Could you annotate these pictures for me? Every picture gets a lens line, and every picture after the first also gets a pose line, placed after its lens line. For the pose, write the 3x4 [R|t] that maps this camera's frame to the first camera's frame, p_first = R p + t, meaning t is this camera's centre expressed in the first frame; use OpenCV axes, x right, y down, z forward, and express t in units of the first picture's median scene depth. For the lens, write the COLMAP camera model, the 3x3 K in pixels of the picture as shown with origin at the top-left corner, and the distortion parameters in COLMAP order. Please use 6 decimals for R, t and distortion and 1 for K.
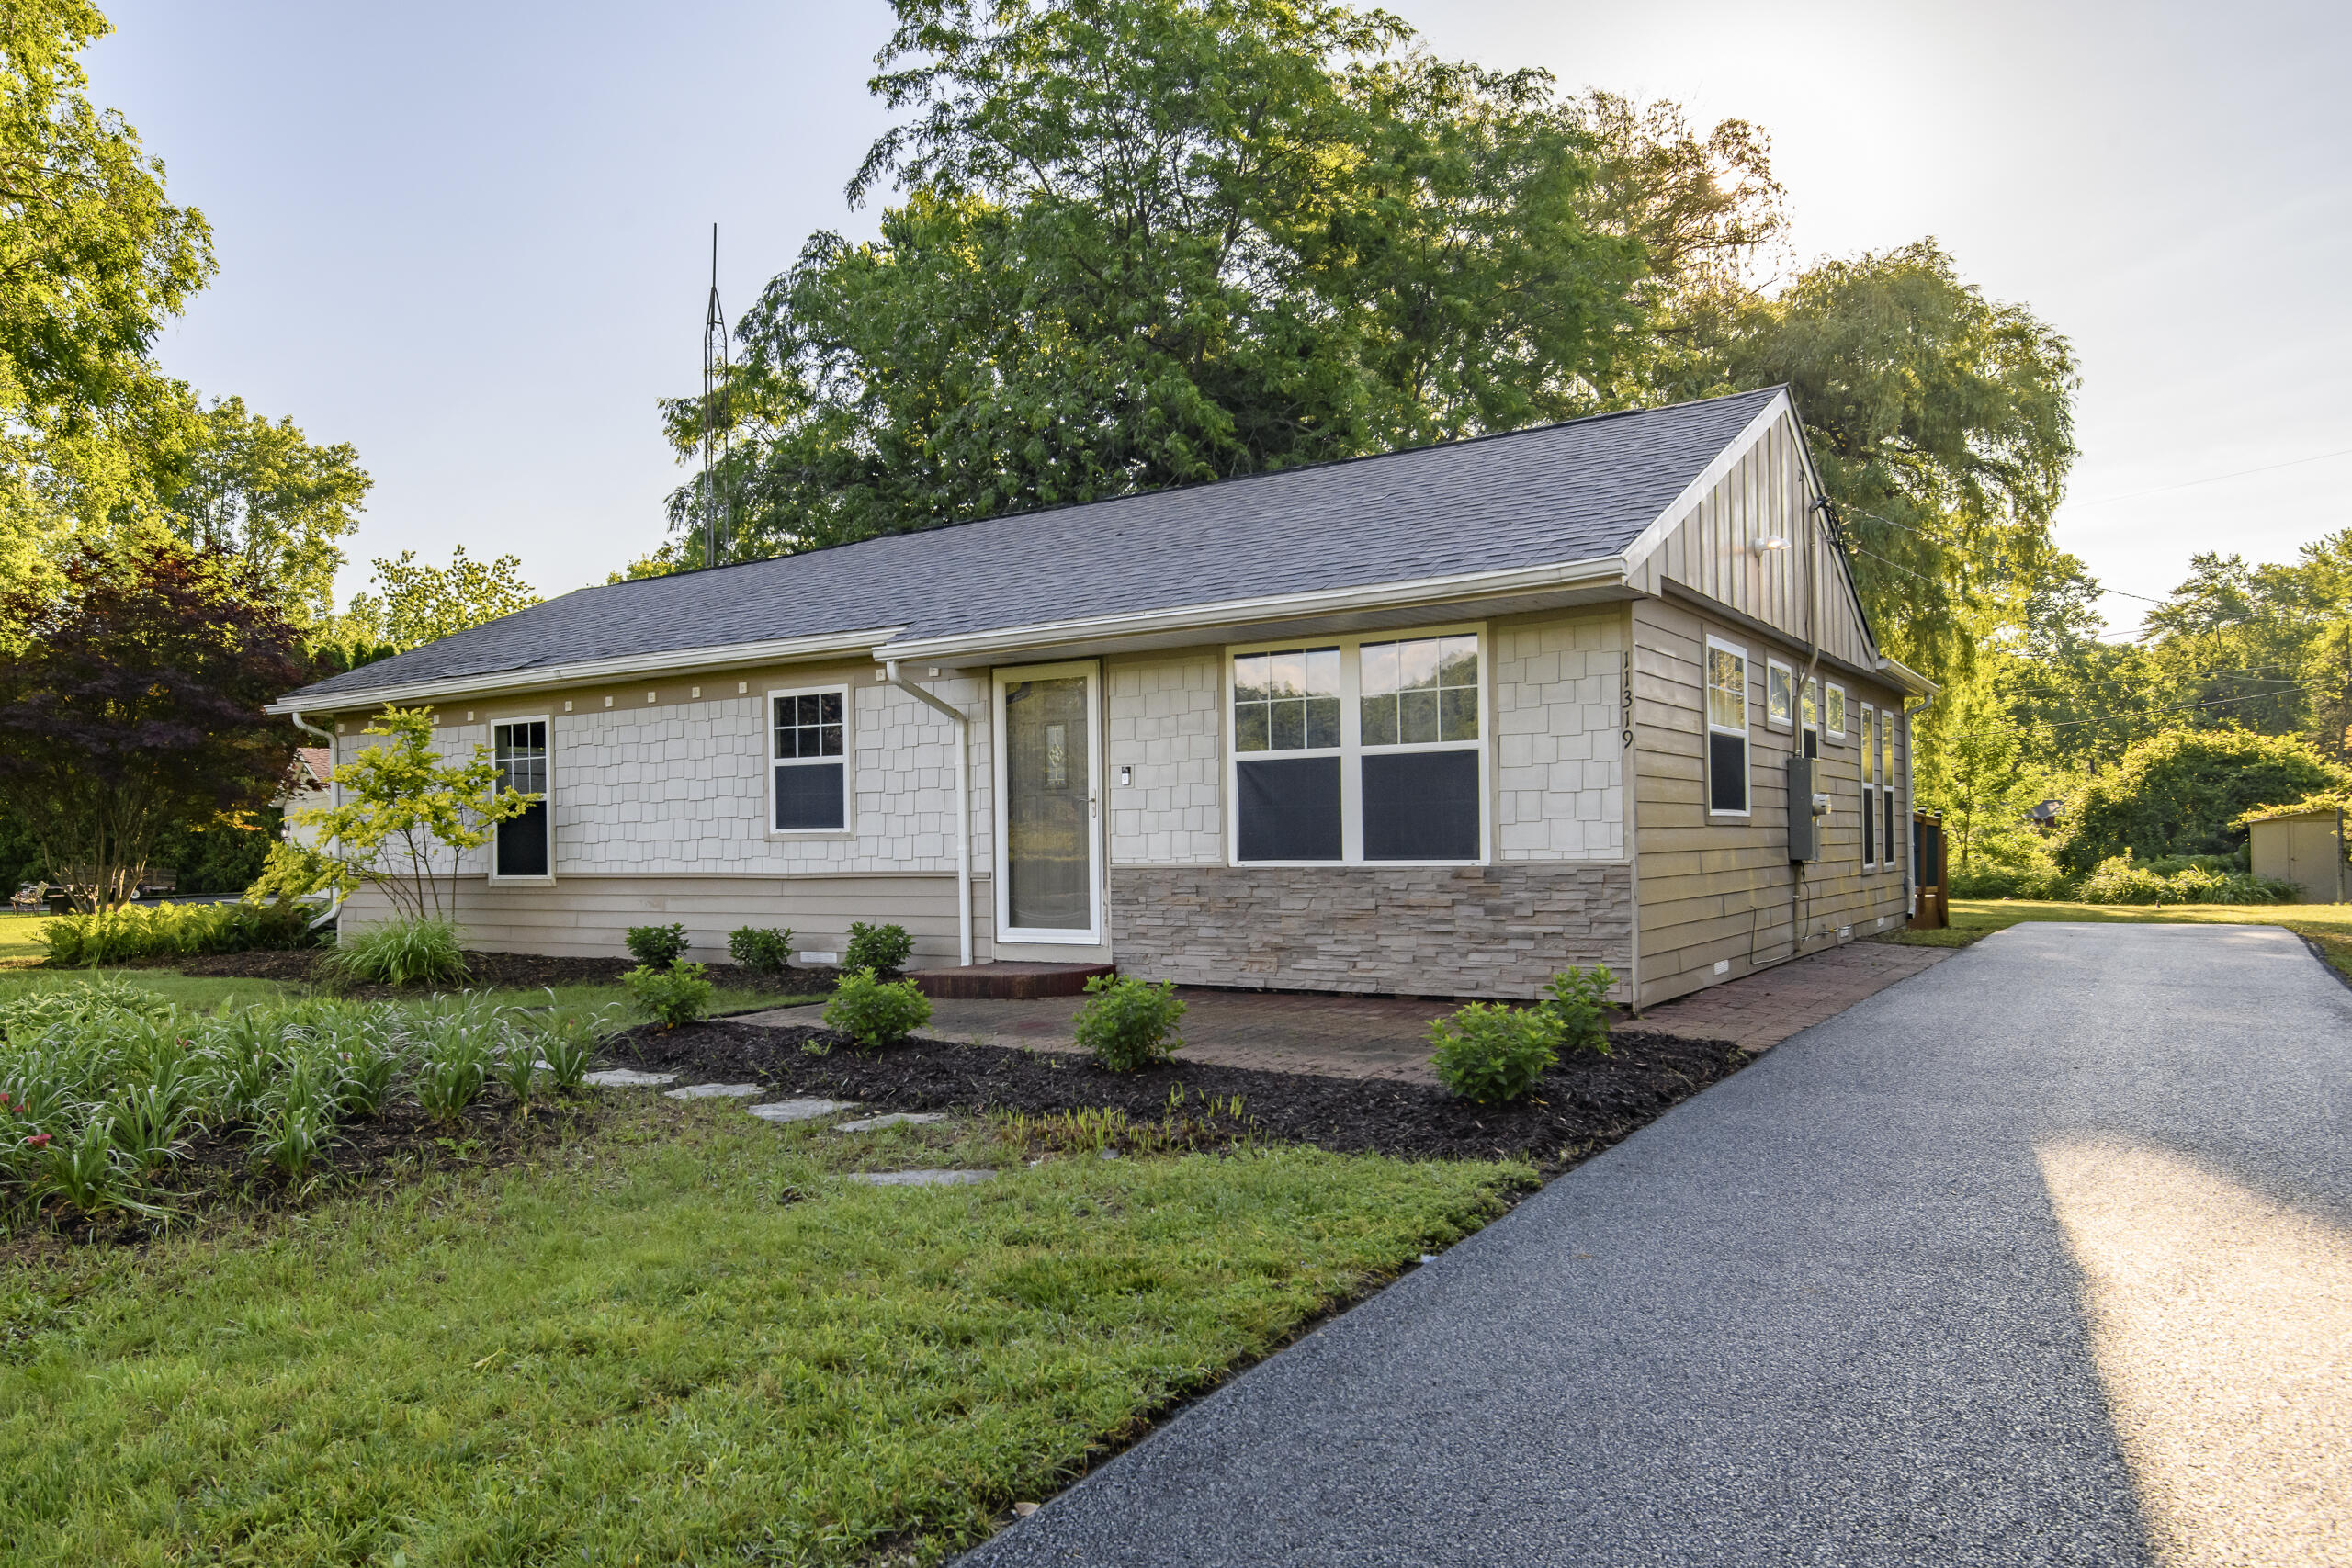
lens RADIAL K [[1492.5, 0, 1144.2], [0, 1492.5, 838.6], [0, 0, 1]] dist [-0.001511, 0.000808]
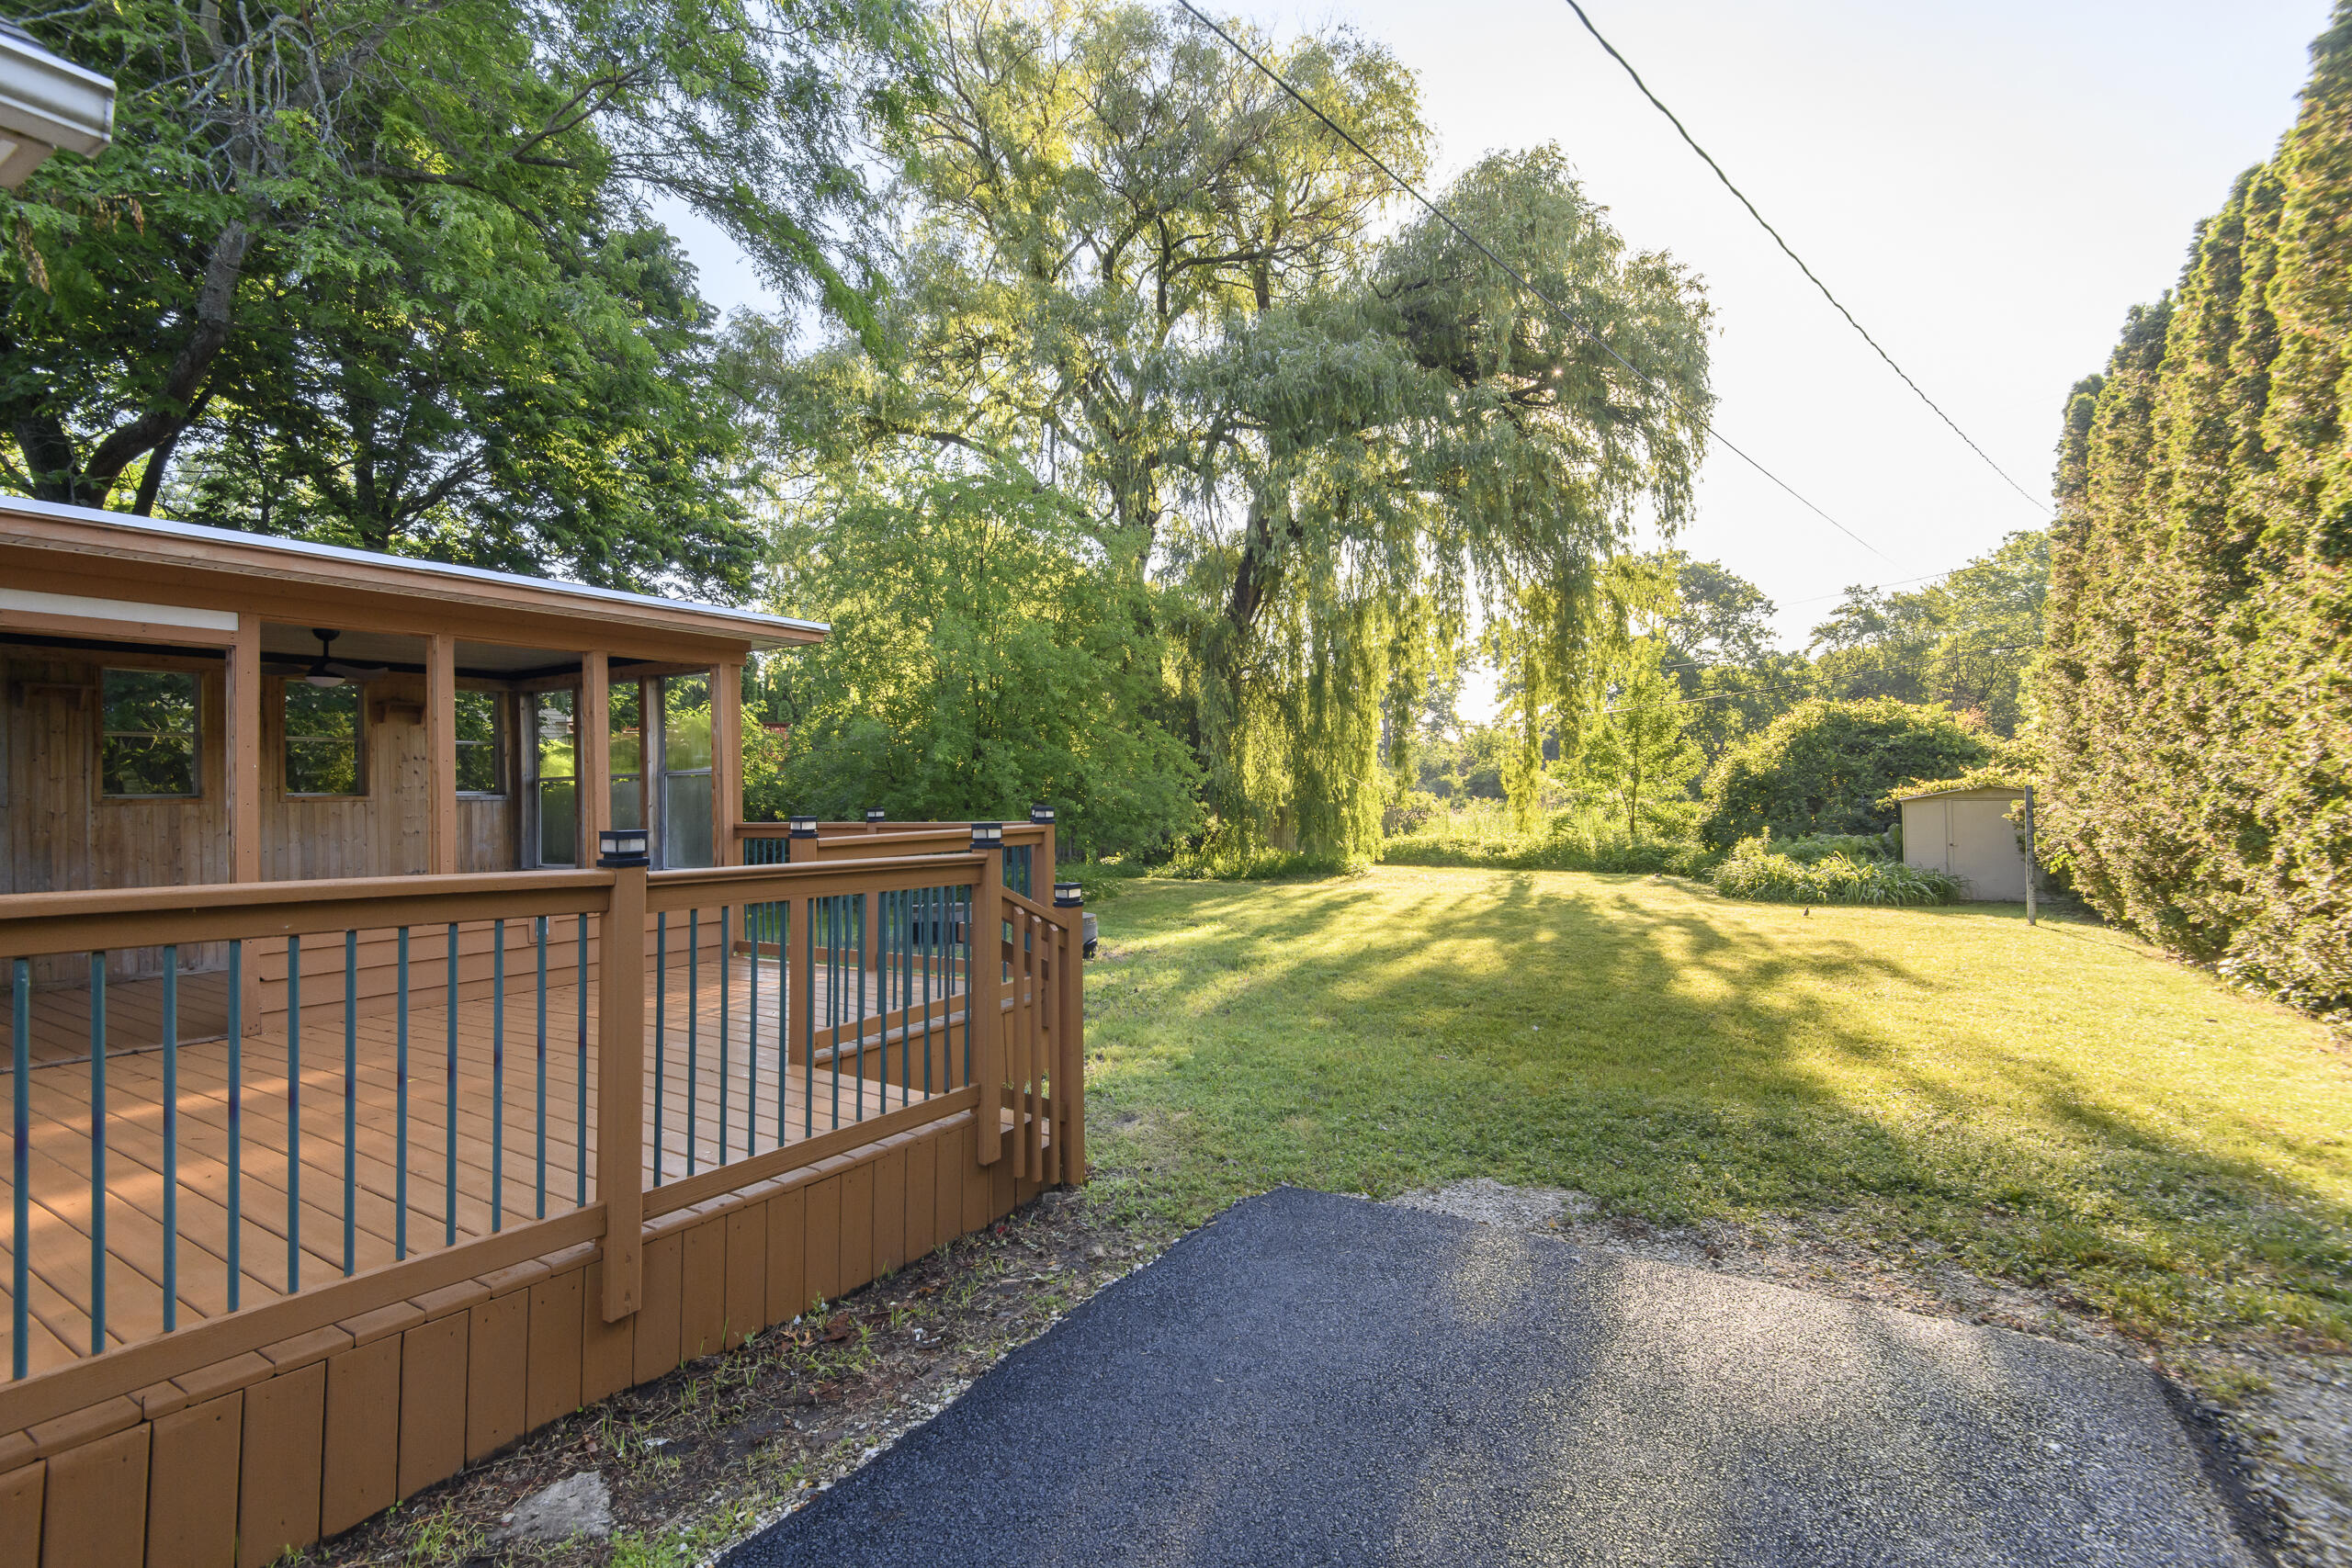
lens RADIAL K [[1075.9, 0, 1178.8], [0, 1075.9, 786.4], [0, 0, 1]] dist [0.004540, -0.002732]
pose [[0.998296, 0.001960, 0.058313, 0.245704], [-0.001538, 0.999972, -0.007284, -0.011205], [-0.058325, 0.007182, 0.998272, 0.342863]]
